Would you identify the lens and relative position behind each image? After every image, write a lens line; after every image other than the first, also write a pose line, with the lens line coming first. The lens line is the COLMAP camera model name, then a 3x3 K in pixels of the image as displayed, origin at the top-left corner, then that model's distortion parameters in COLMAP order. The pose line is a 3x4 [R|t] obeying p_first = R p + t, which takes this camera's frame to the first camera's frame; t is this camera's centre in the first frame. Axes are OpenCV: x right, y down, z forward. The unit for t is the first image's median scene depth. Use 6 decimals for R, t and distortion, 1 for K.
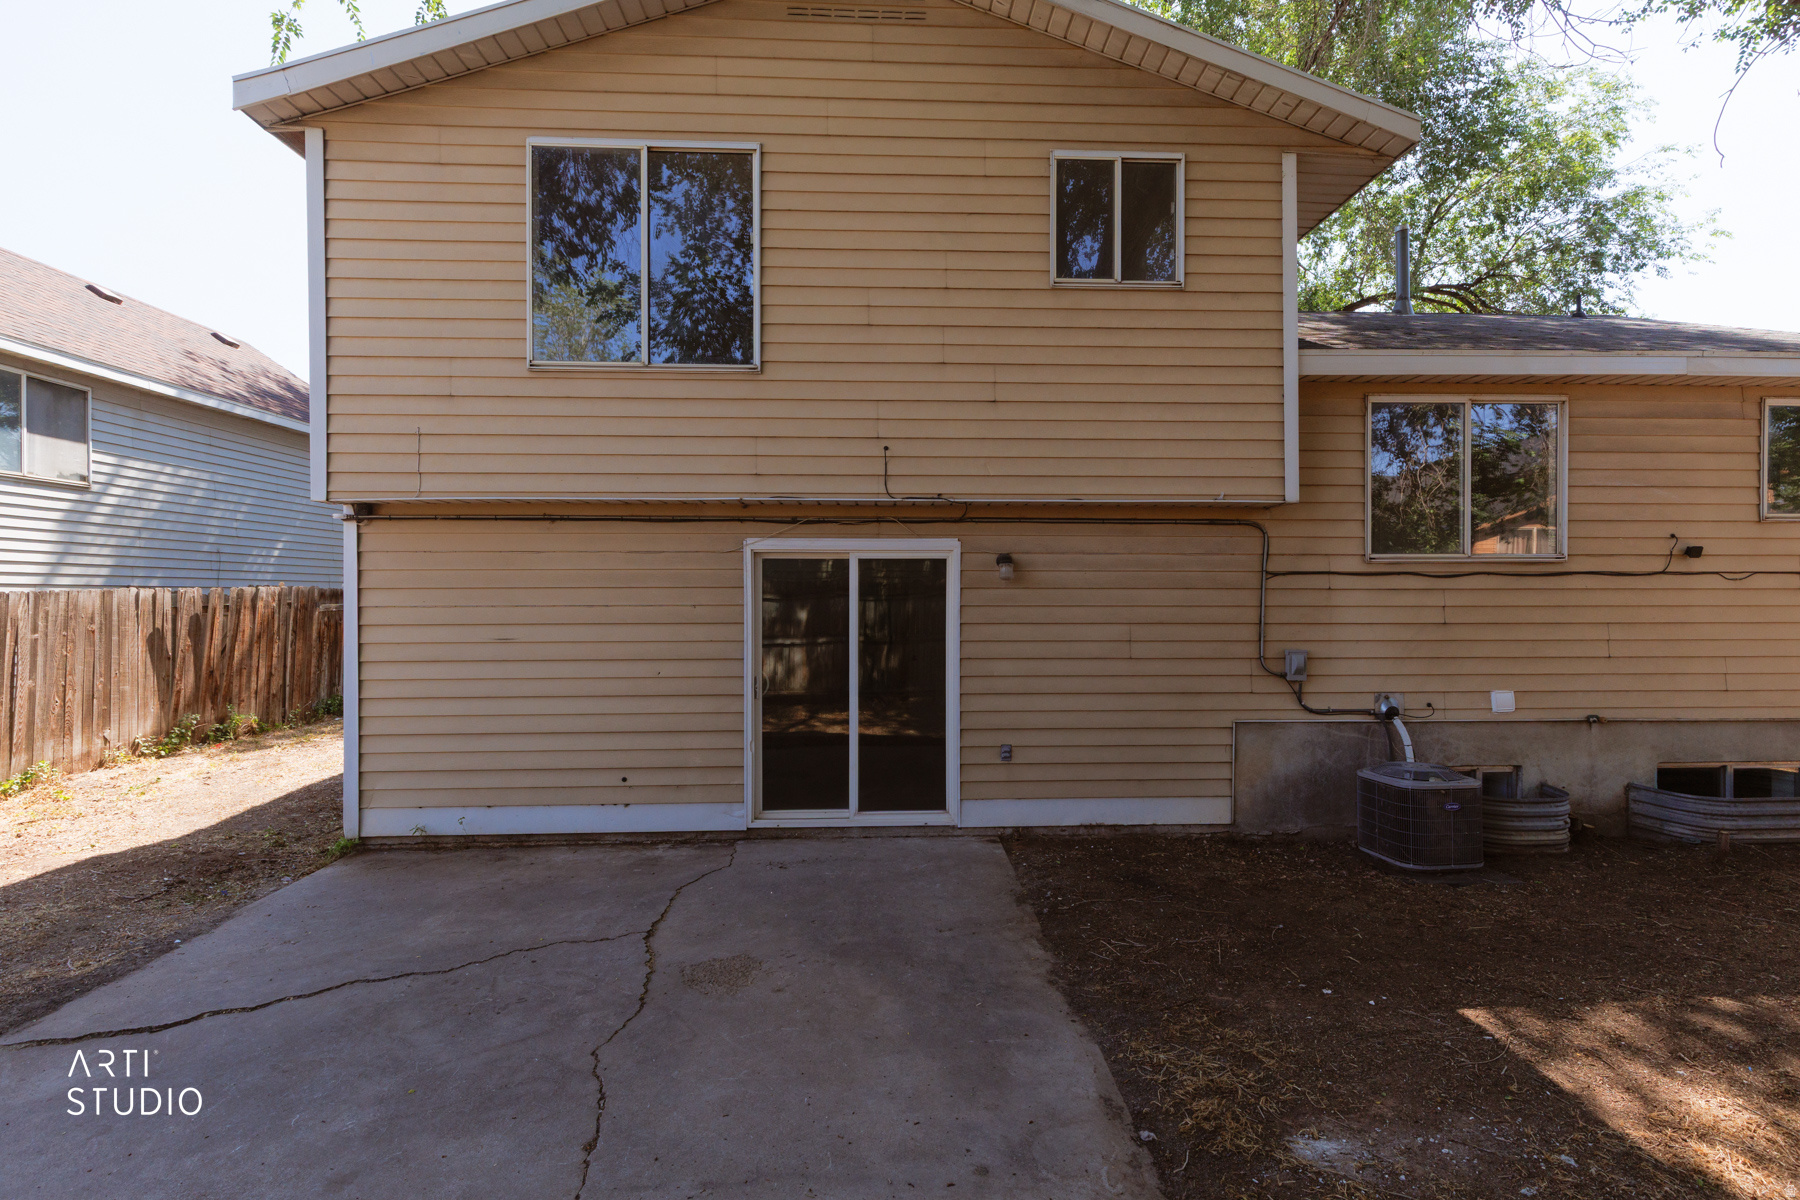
lens RADIAL K [[809.5, 0, 911.6], [0, 809.5, 600.2], [0, 0, 1]] dist [0.010915, -0.000518]
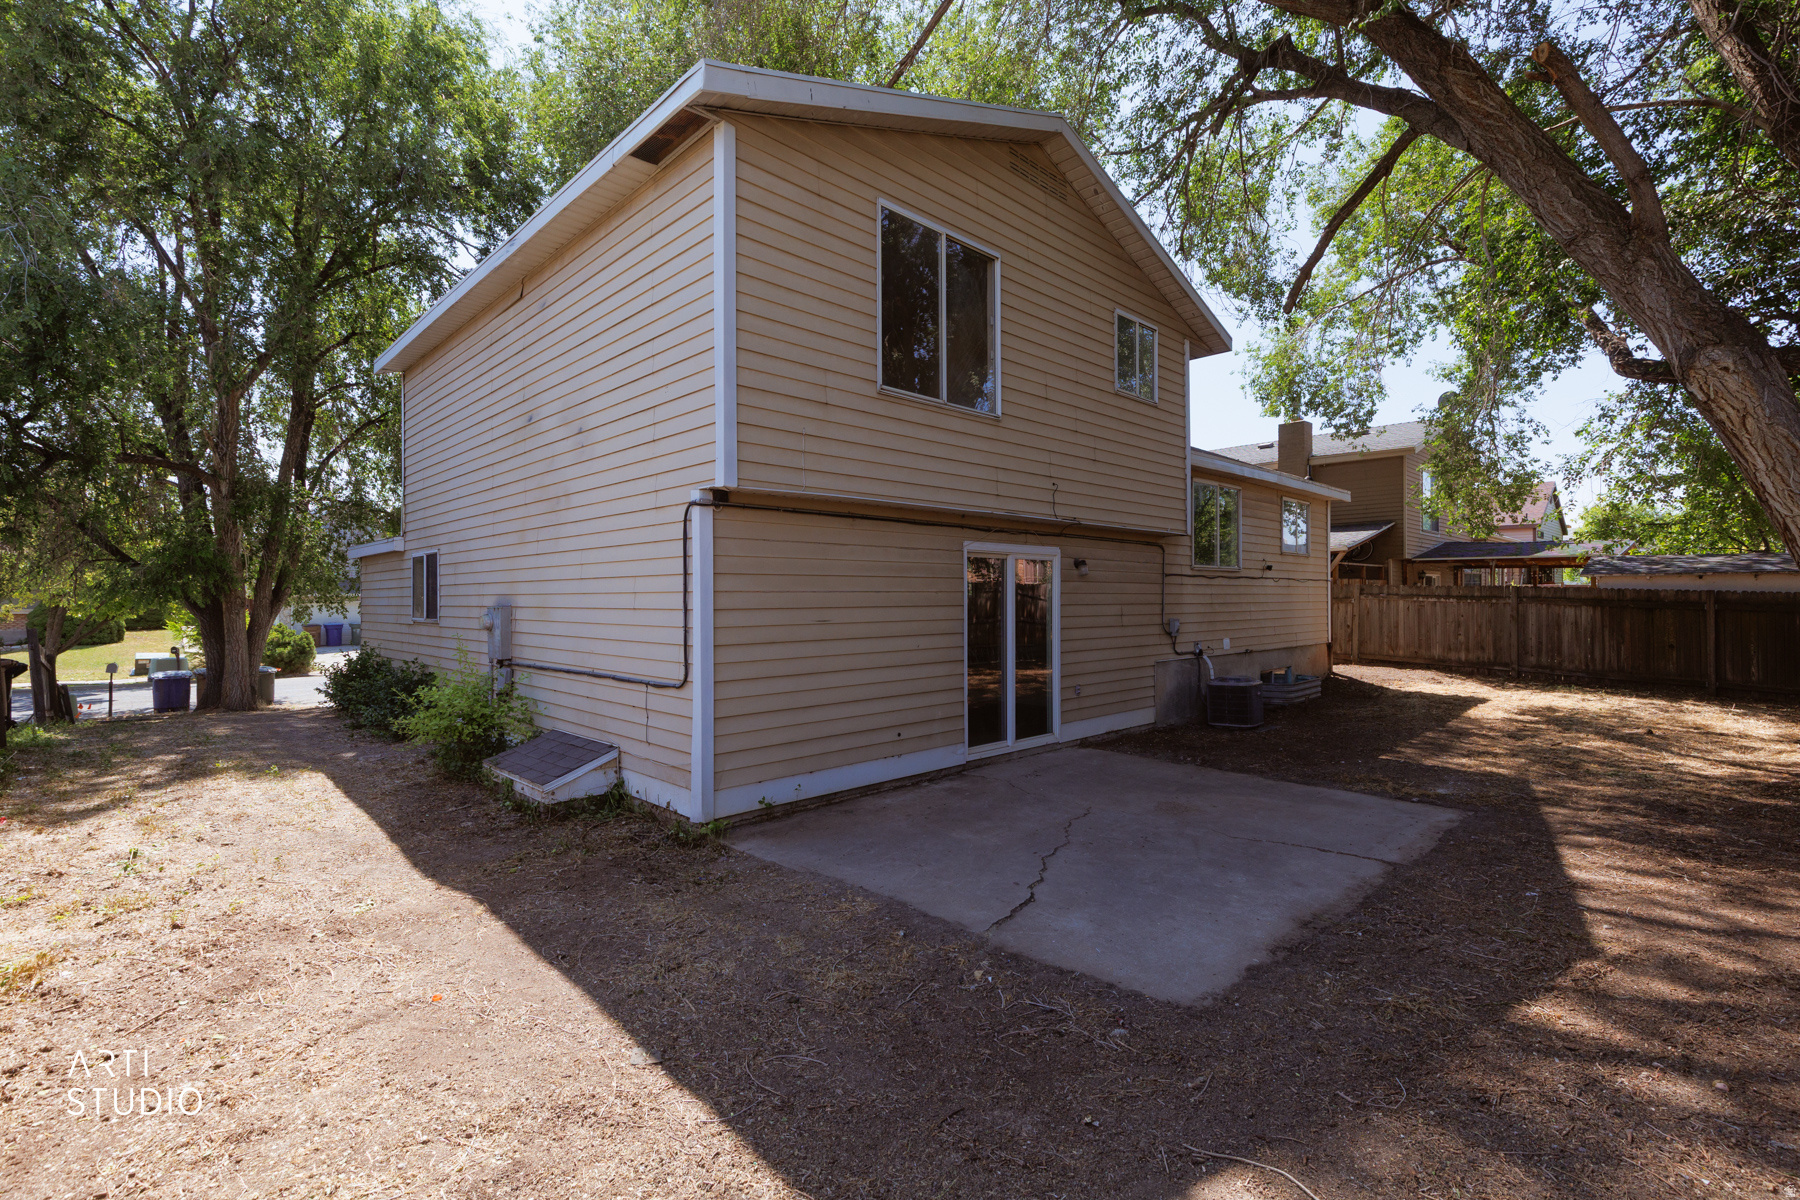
lens RADIAL K [[809.5, 0, 907.5], [0, 809.5, 597.0], [0, 0, 1]] dist [0.010915, -0.000518]
pose [[0.745249, -0.000622, 0.666785, -1.154654], [0.006484, 0.999959, -0.006314, 0.022504], [-0.666754, 0.009029, 0.745223, 0.085338]]
